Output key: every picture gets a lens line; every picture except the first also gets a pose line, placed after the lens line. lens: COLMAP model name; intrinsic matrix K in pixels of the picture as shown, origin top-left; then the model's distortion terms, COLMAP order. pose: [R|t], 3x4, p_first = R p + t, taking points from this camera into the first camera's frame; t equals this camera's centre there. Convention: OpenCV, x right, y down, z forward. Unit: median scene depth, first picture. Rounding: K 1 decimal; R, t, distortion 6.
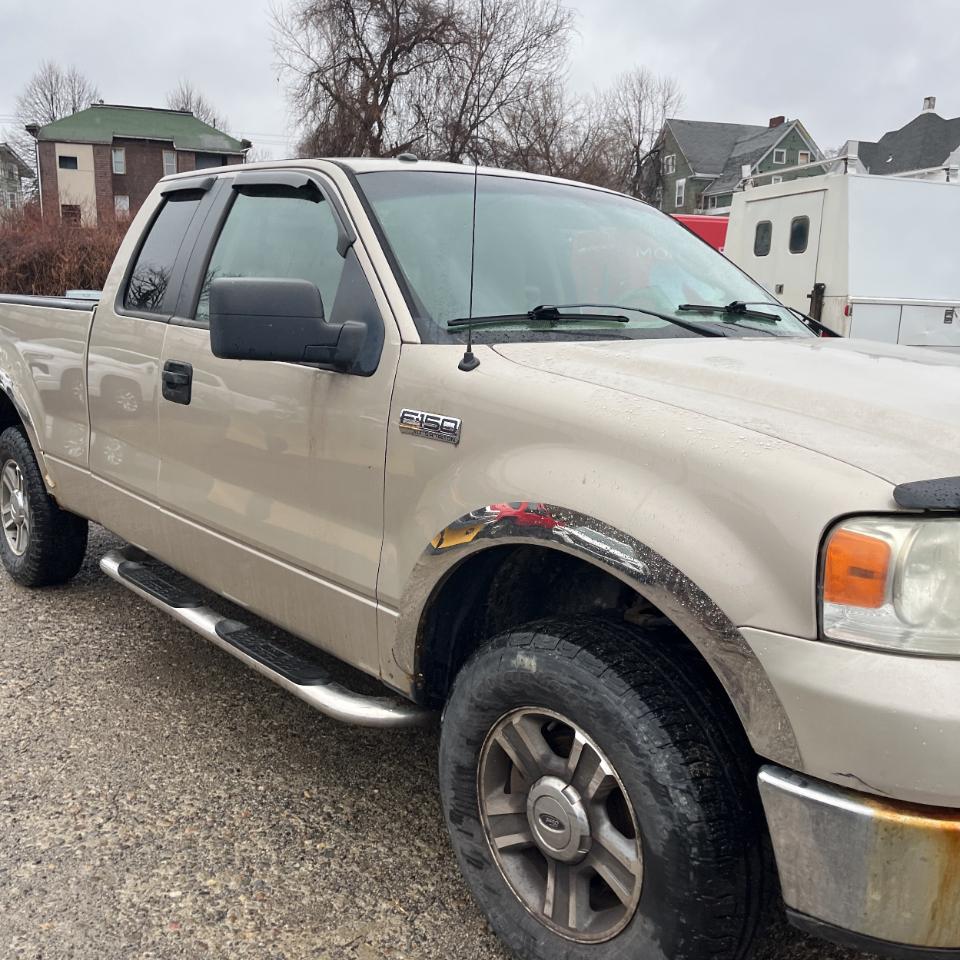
lens RADIAL K [[959.4, 0, 480.0], [0, 959.4, 480.0], [0, 0, 1]] dist [0.043601, -0.018153]
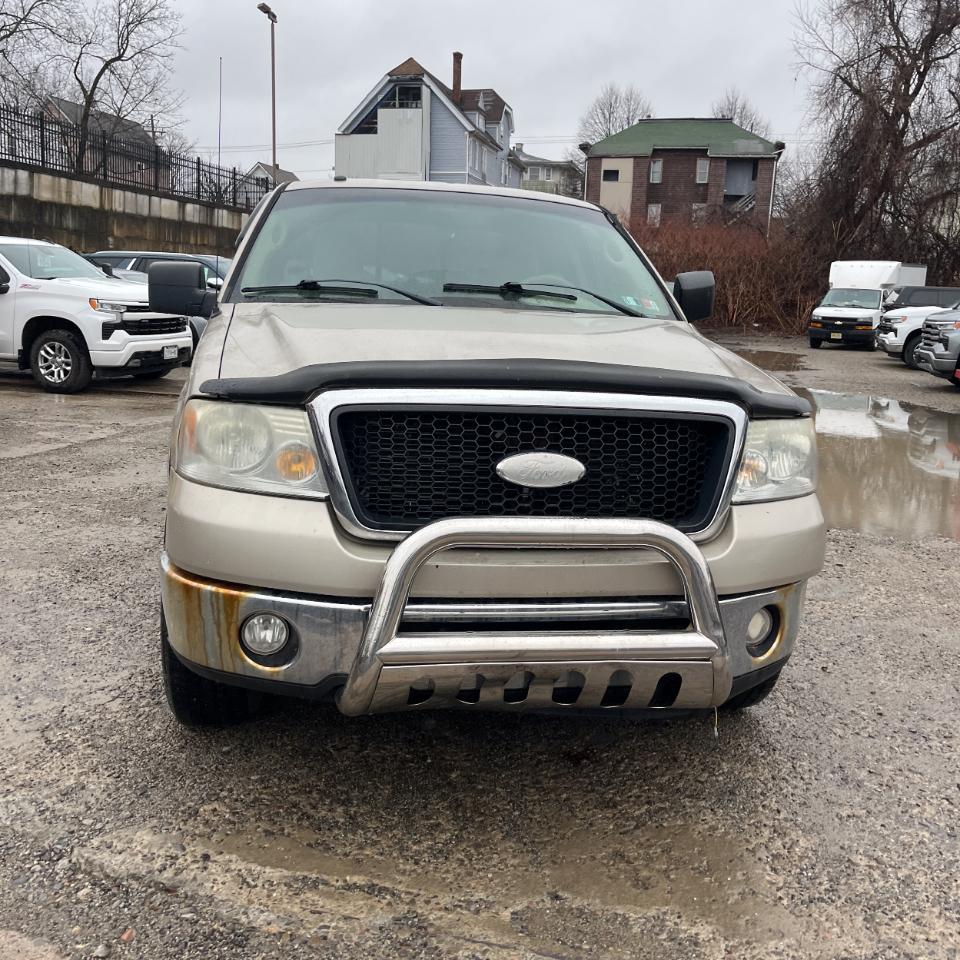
lens RADIAL K [[969.1, 0, 480.0], [0, 969.1, 480.0], [0, 0, 1]] dist [0.047316, -0.049015]
pose [[0.853611, 0.109289, -0.509317, 0.523786], [-0.112334, 0.993359, 0.024883, 0.025339], [0.508654, 0.035973, 0.860219, -0.056089]]
